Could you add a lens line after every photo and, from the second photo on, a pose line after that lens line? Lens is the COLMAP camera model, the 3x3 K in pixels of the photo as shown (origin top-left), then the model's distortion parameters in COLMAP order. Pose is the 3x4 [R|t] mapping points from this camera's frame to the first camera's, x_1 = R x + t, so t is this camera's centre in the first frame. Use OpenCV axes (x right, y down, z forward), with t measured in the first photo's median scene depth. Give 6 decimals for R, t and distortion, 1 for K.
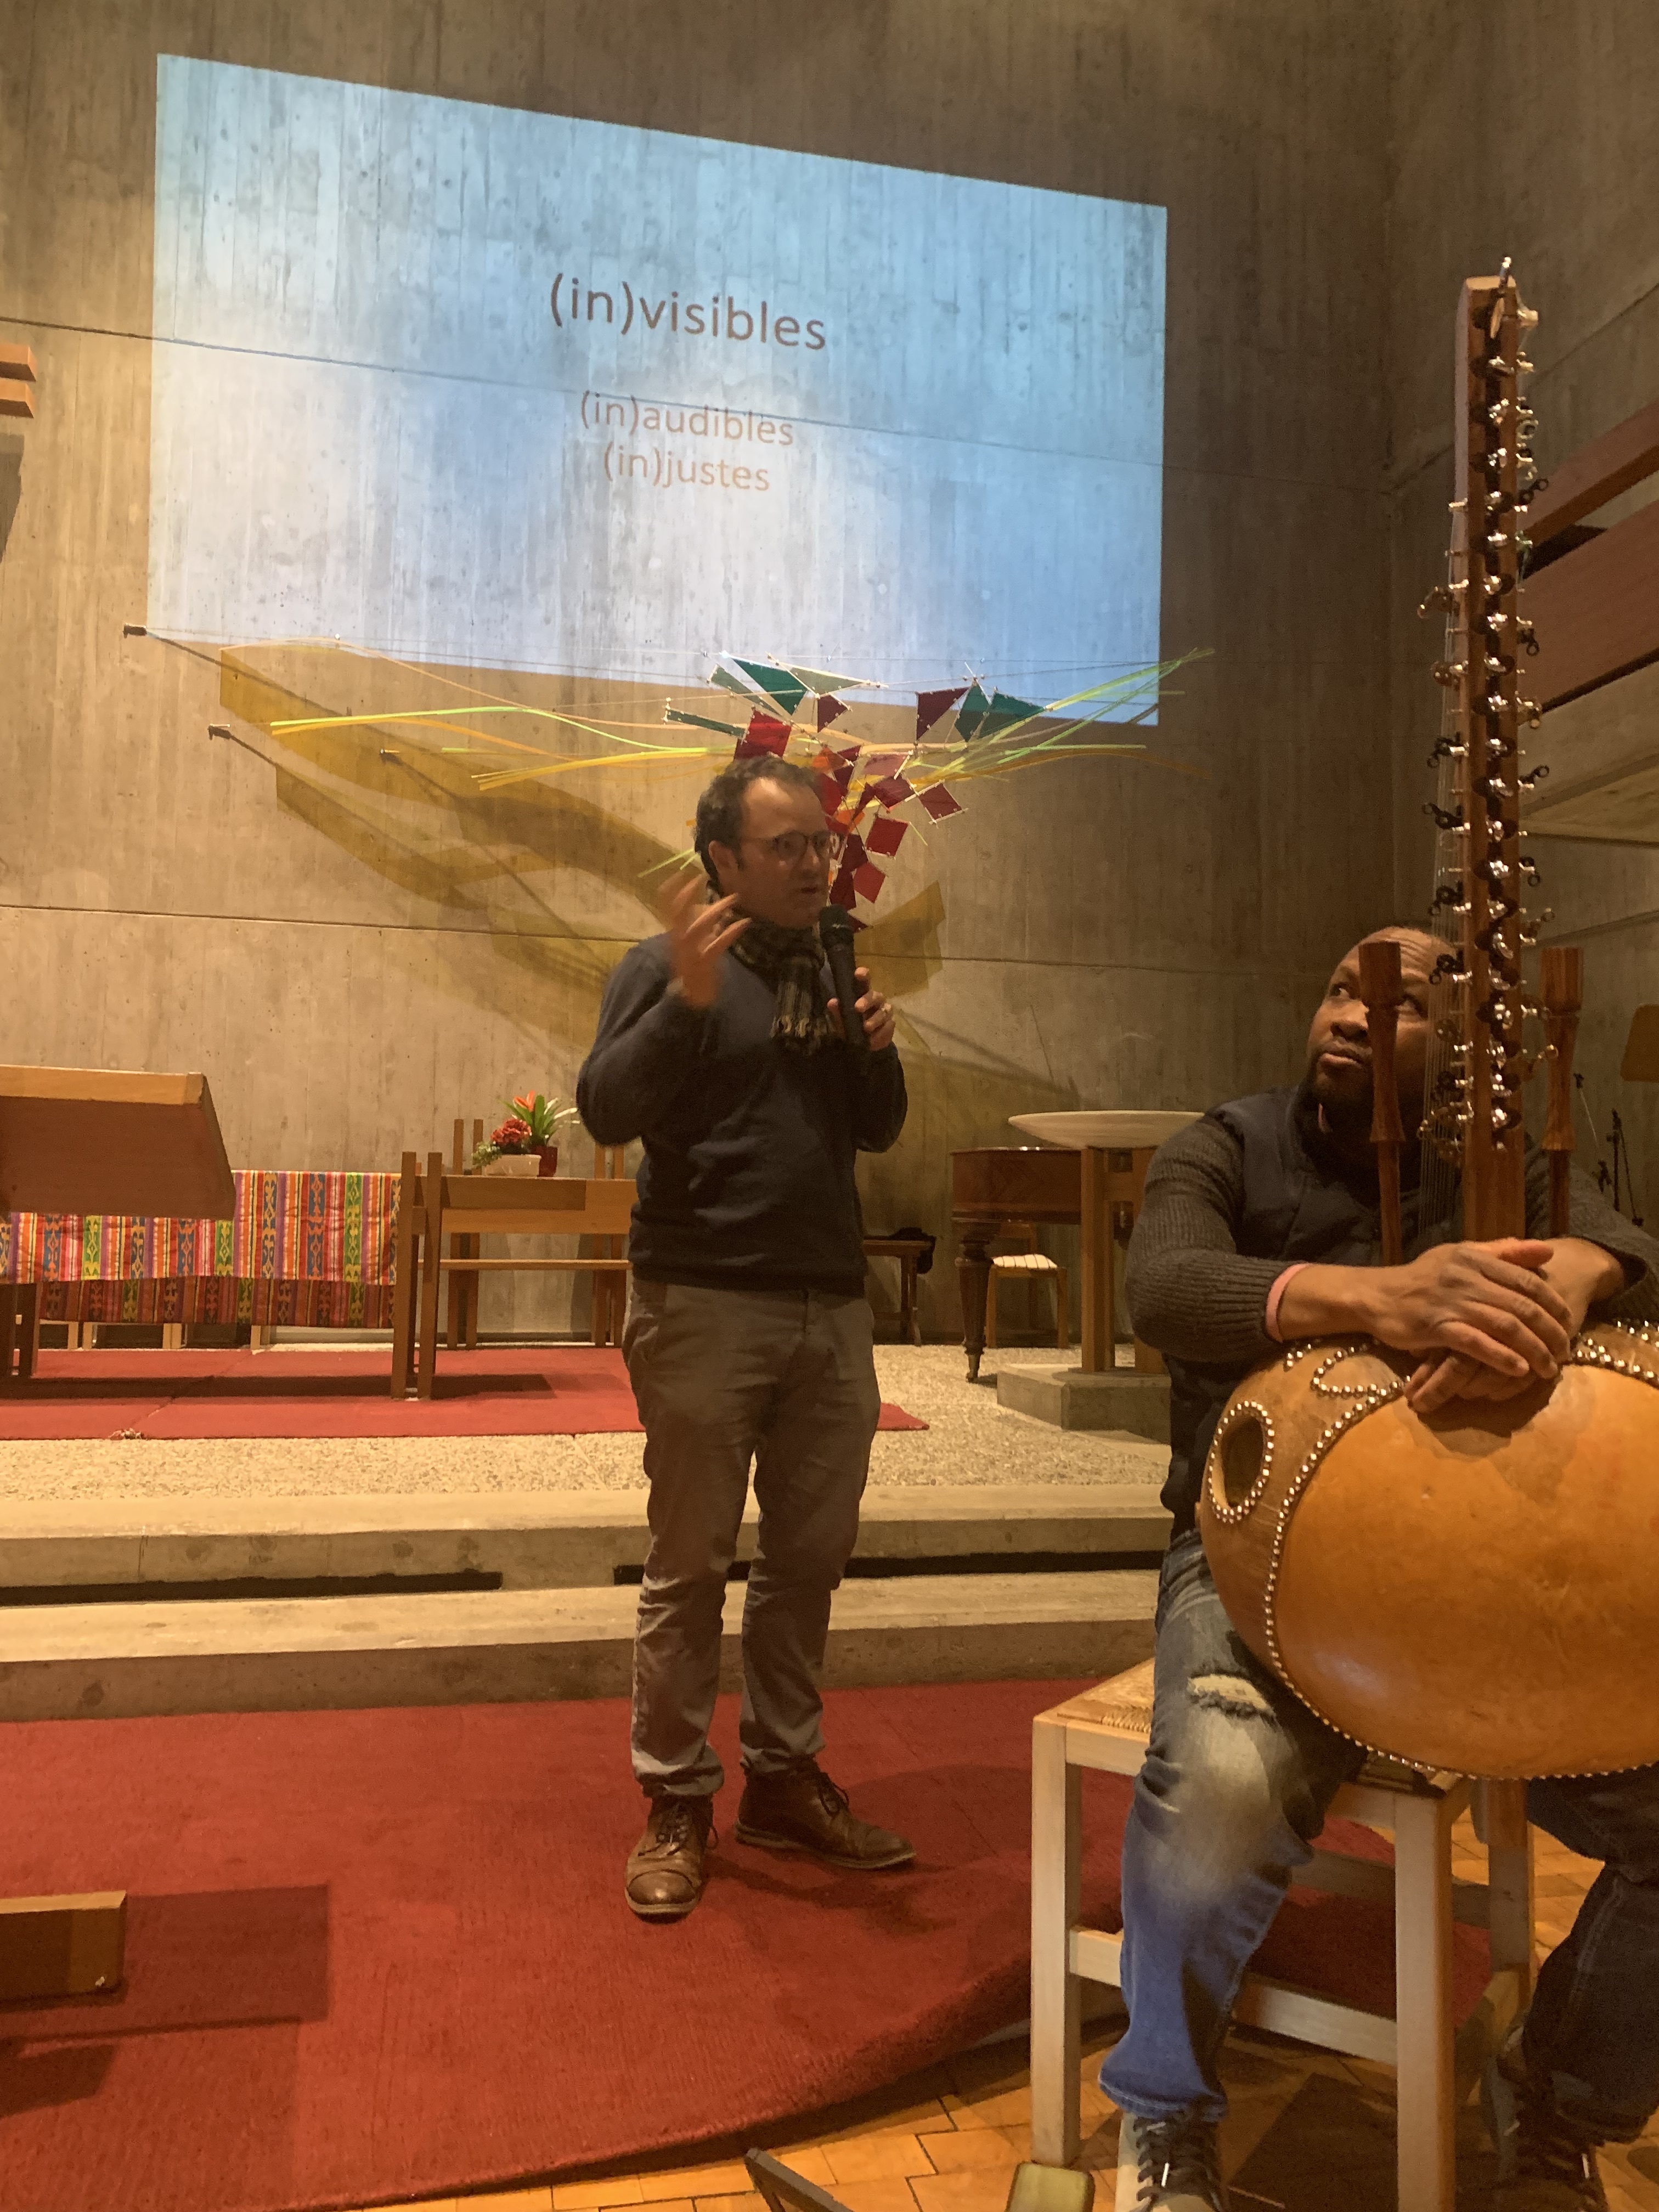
lens RADIAL K [[1675.6, 0, 820.9], [0, 1675.6, 1106.1], [0, 0, 1]] dist [0.026847, -0.027306]
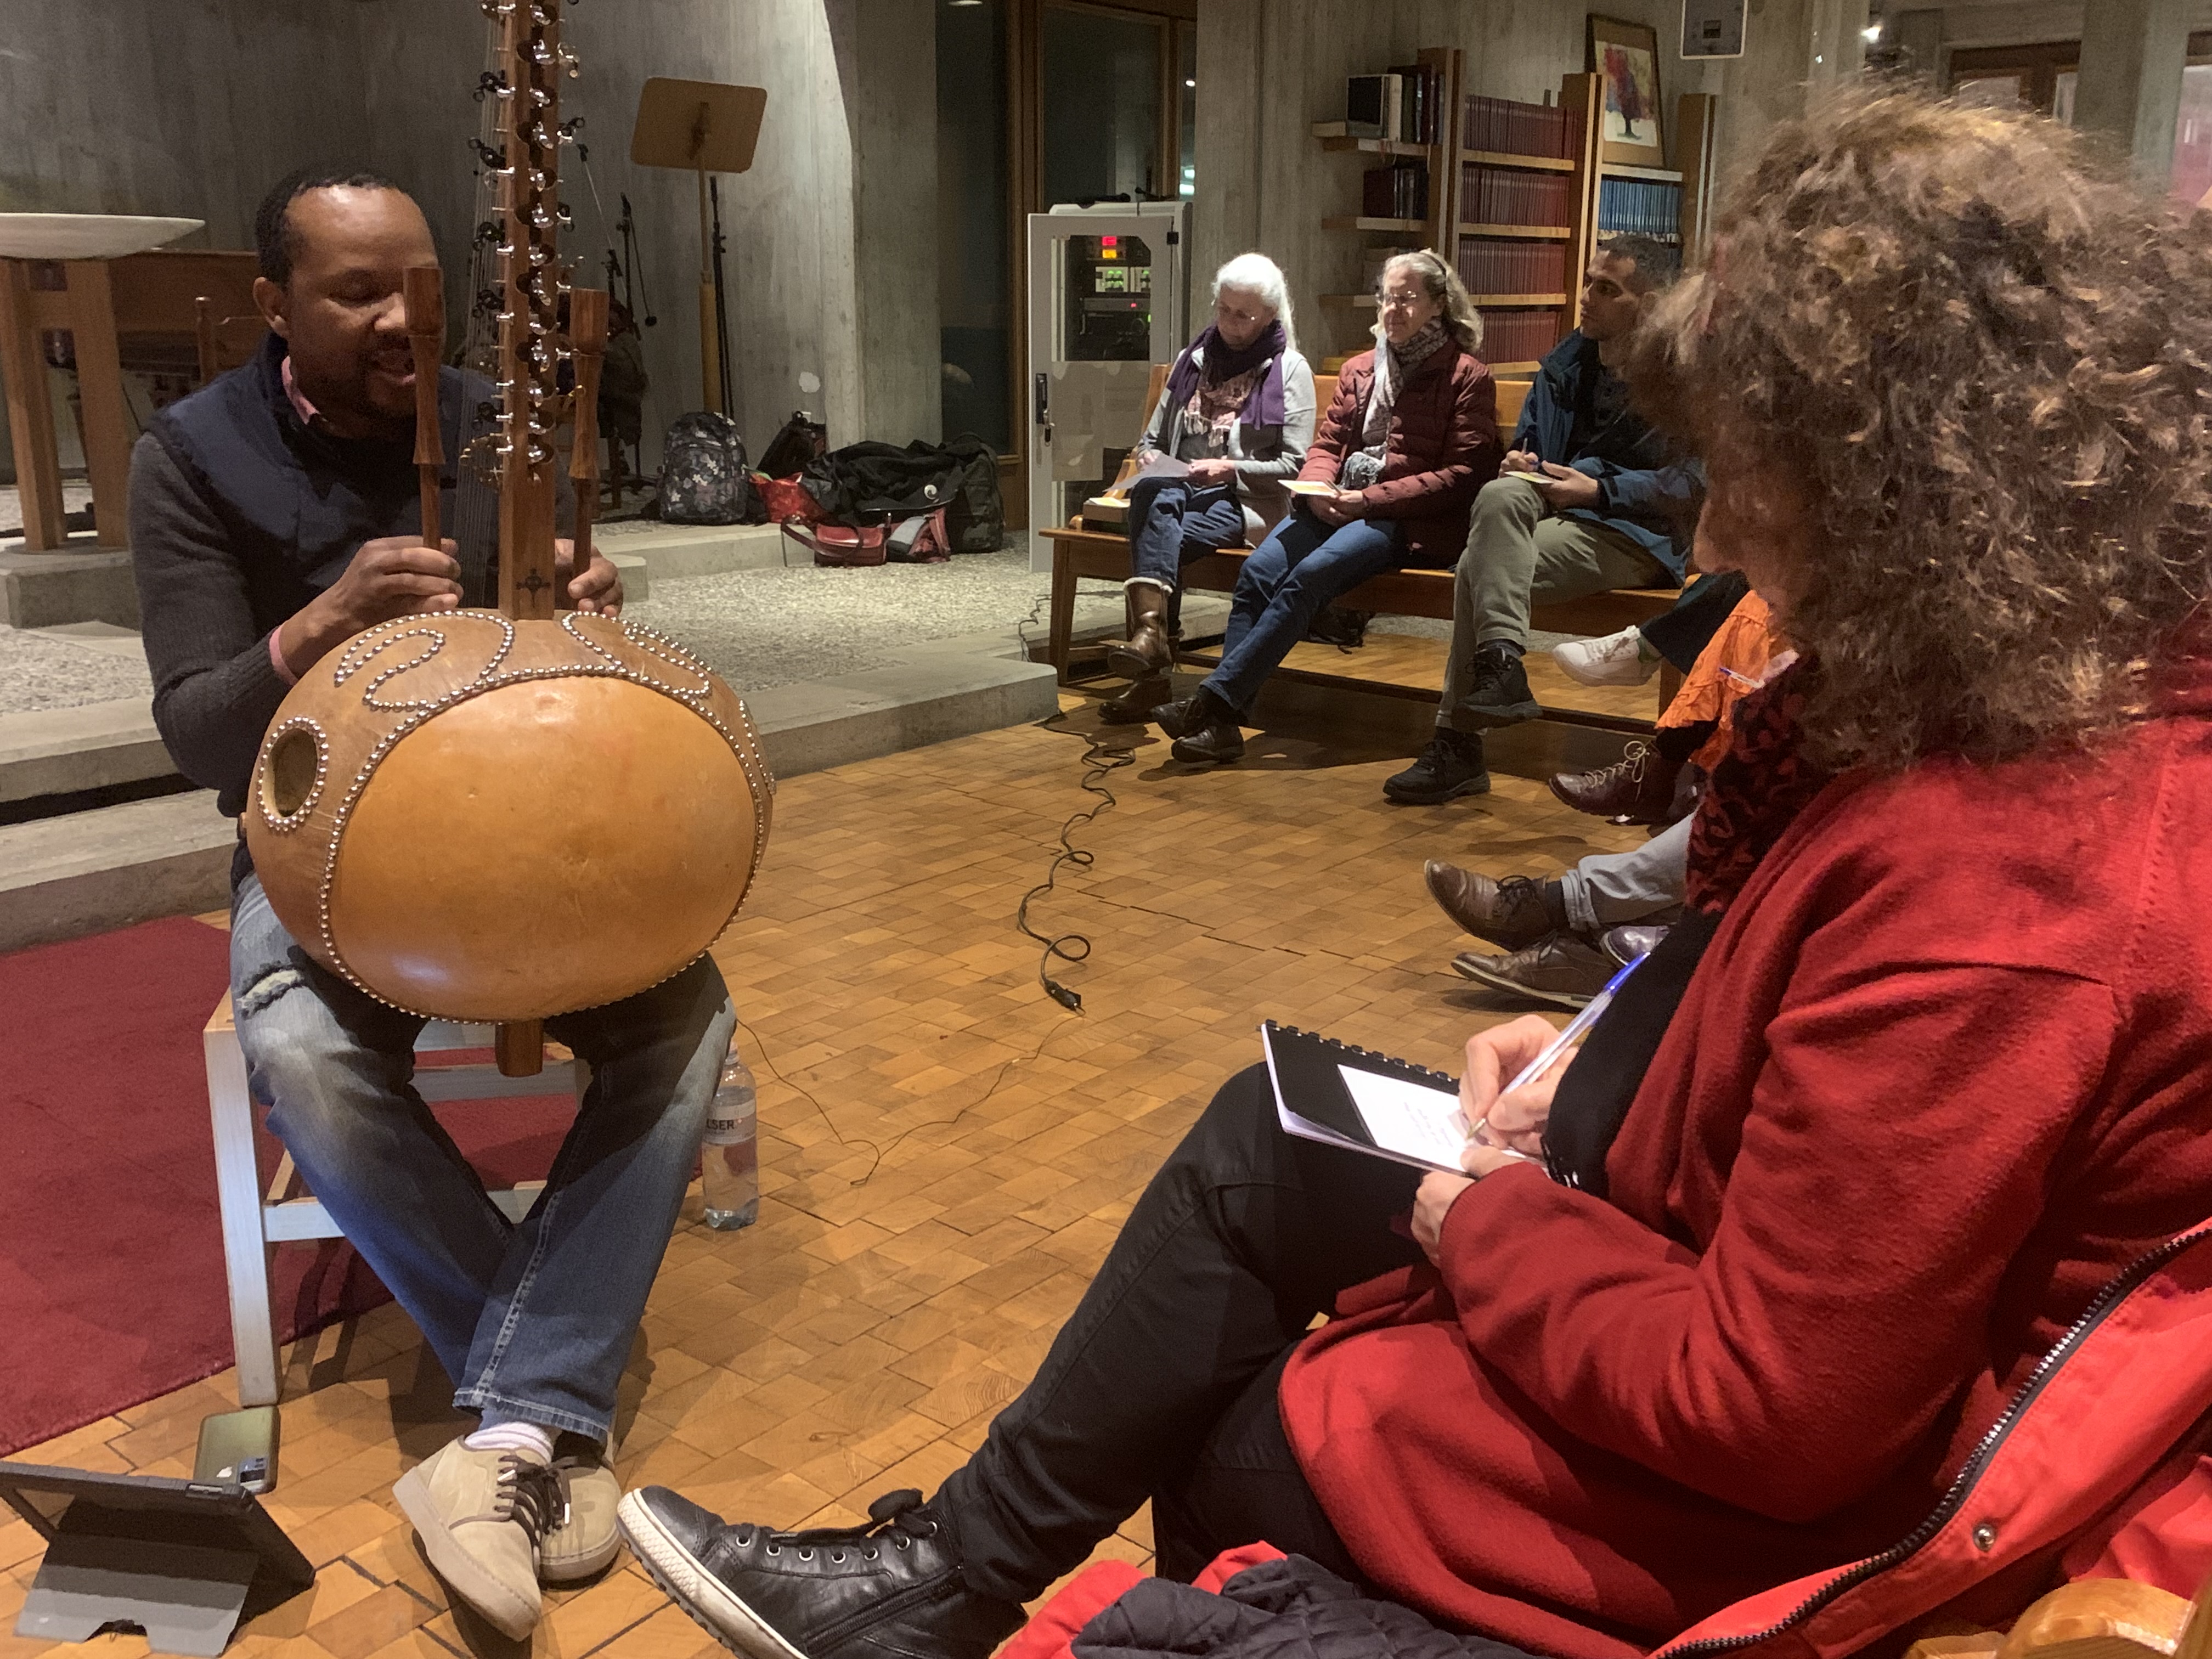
lens RADIAL K [[2048.8, 0, 1099.5], [0, 2048.8, 809.7], [0, 0, 1]] dist [0.015801, 0.000000]
pose [[0.784687, -0.161409, 0.598509, -0.031019], [-0.041257, 0.949766, 0.310229, -0.031061], [-0.618518, -0.268126, 0.738610, -0.042990]]
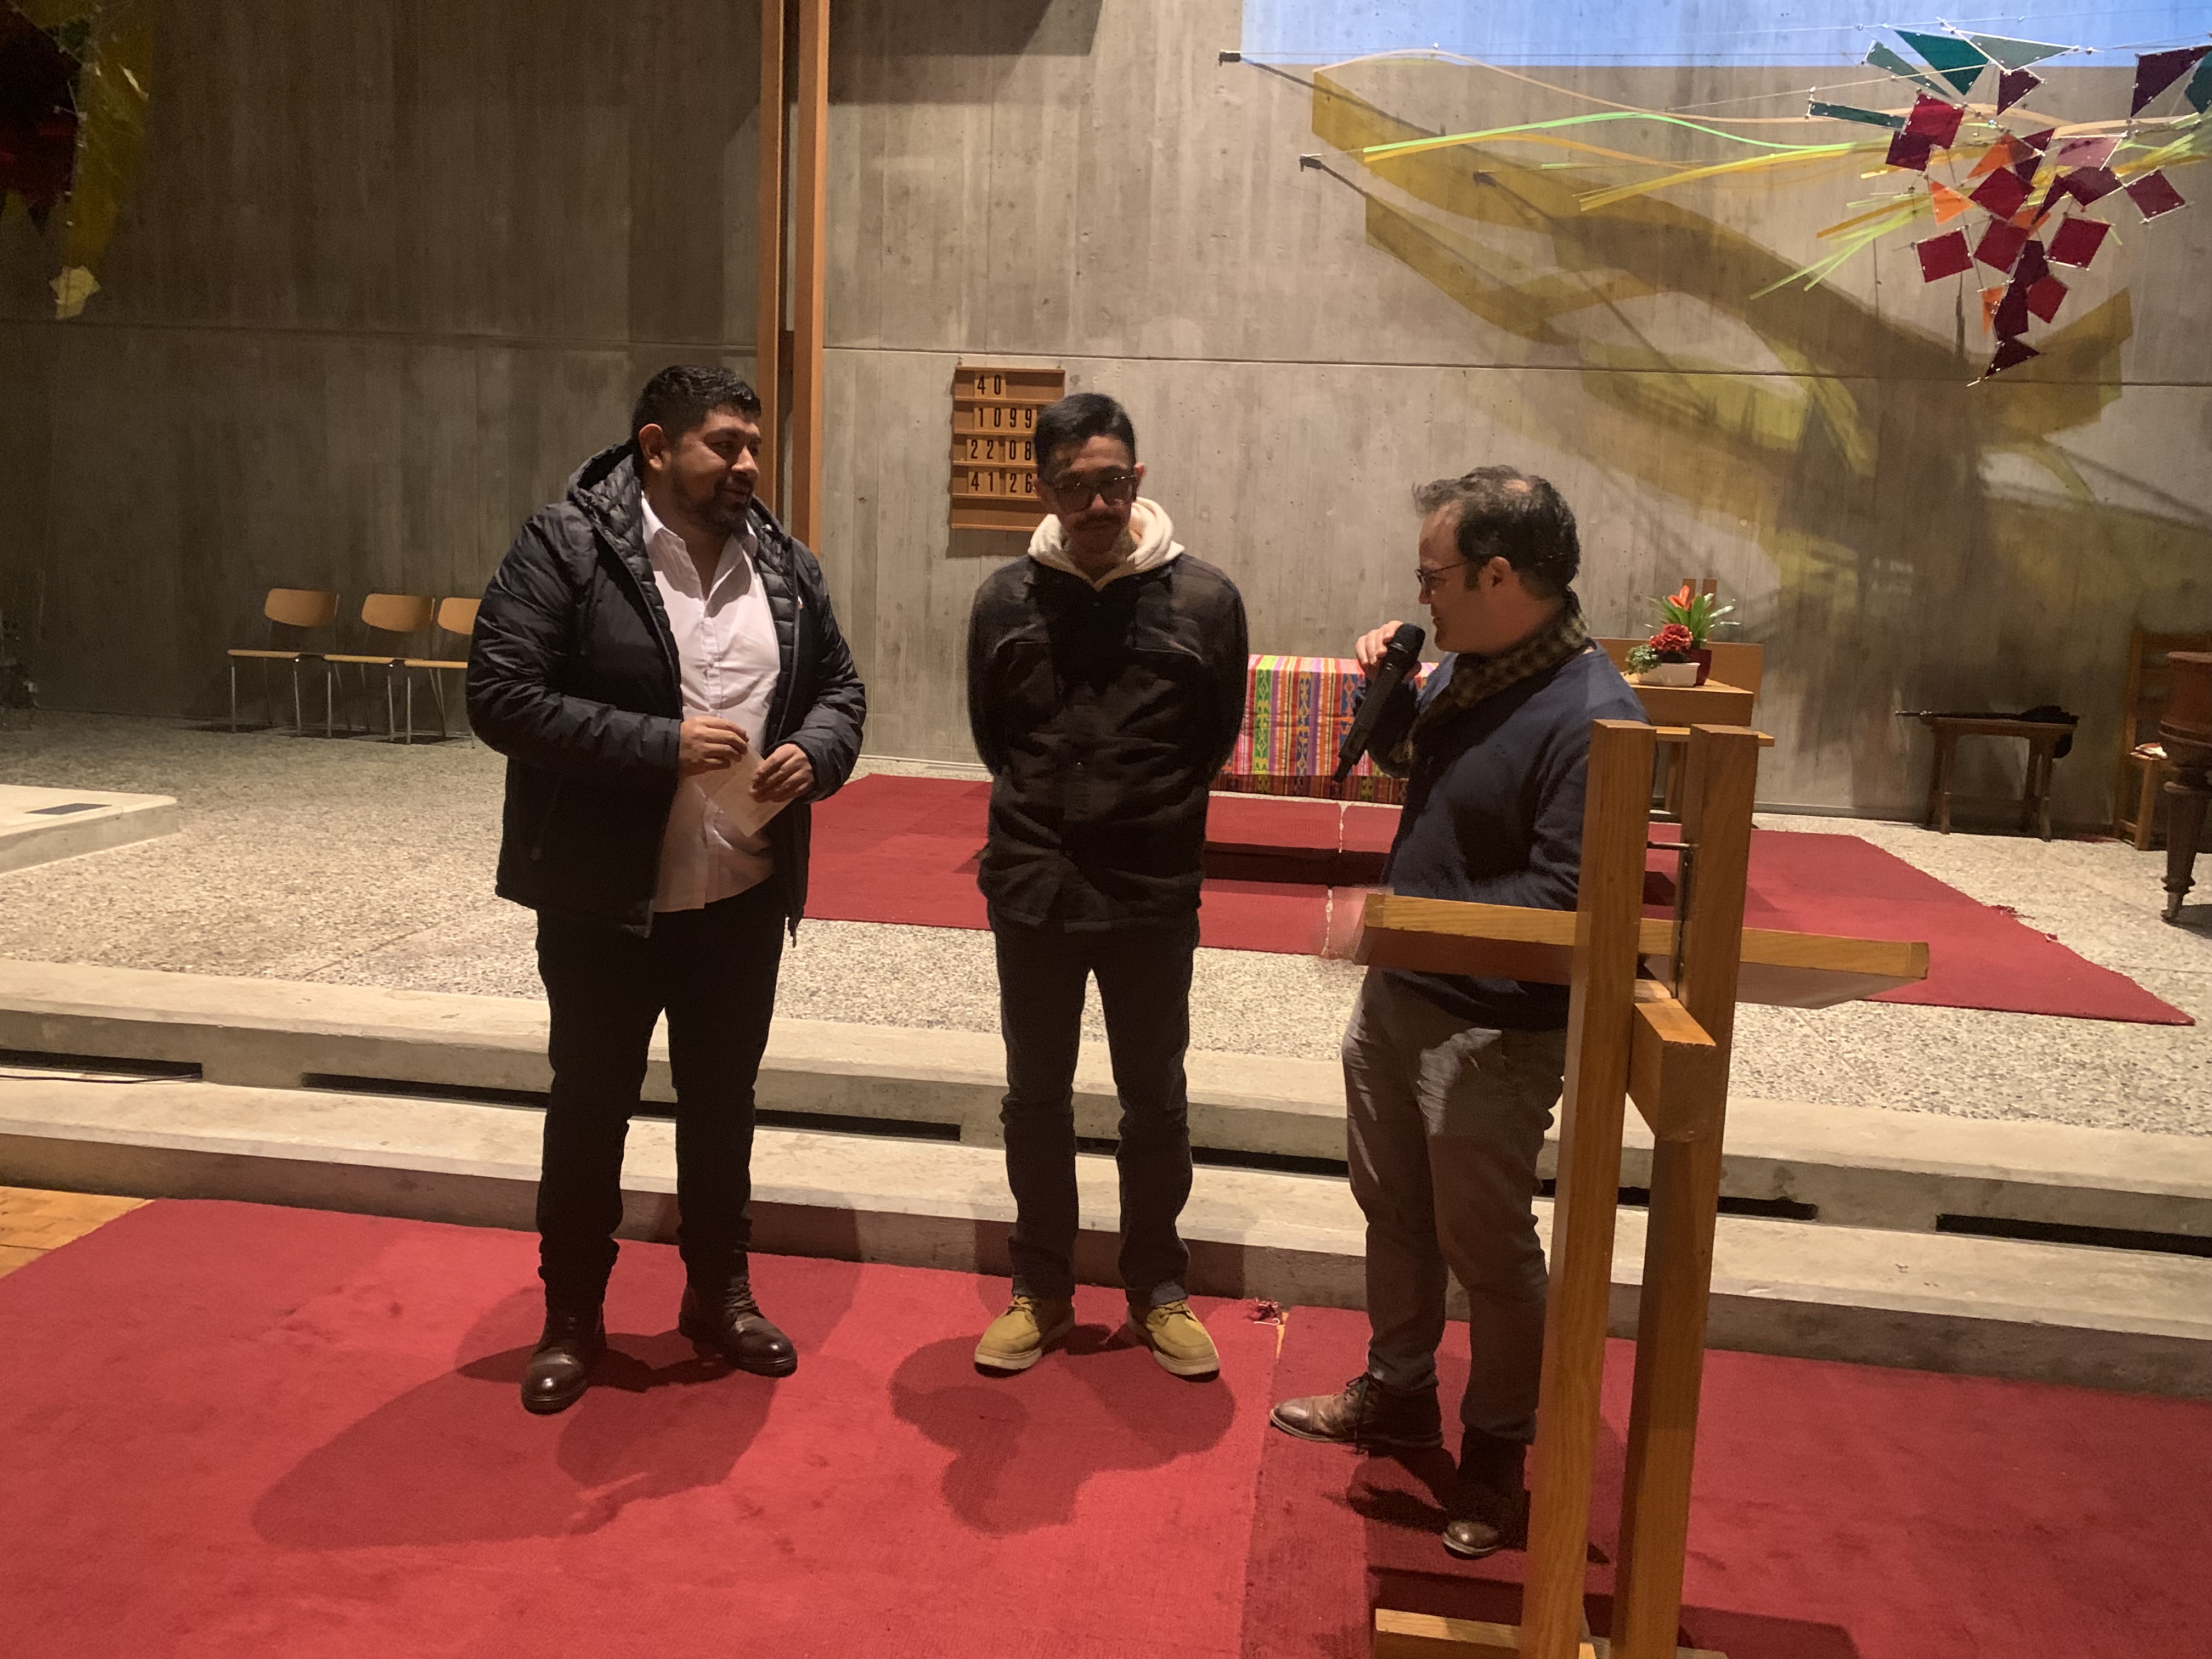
lens RADIAL K [[1675.6, 0, 1113.0], [0, 1675.6, 816.2], [0, 0, 1]] dist [0.026847, -0.027306]
pose [[0.936064, 0.077384, -0.343214, -0.101437], [-0.002305, 0.976840, 0.213960, -0.060993], [0.351823, -0.199489, 0.914563, 0.001553]]
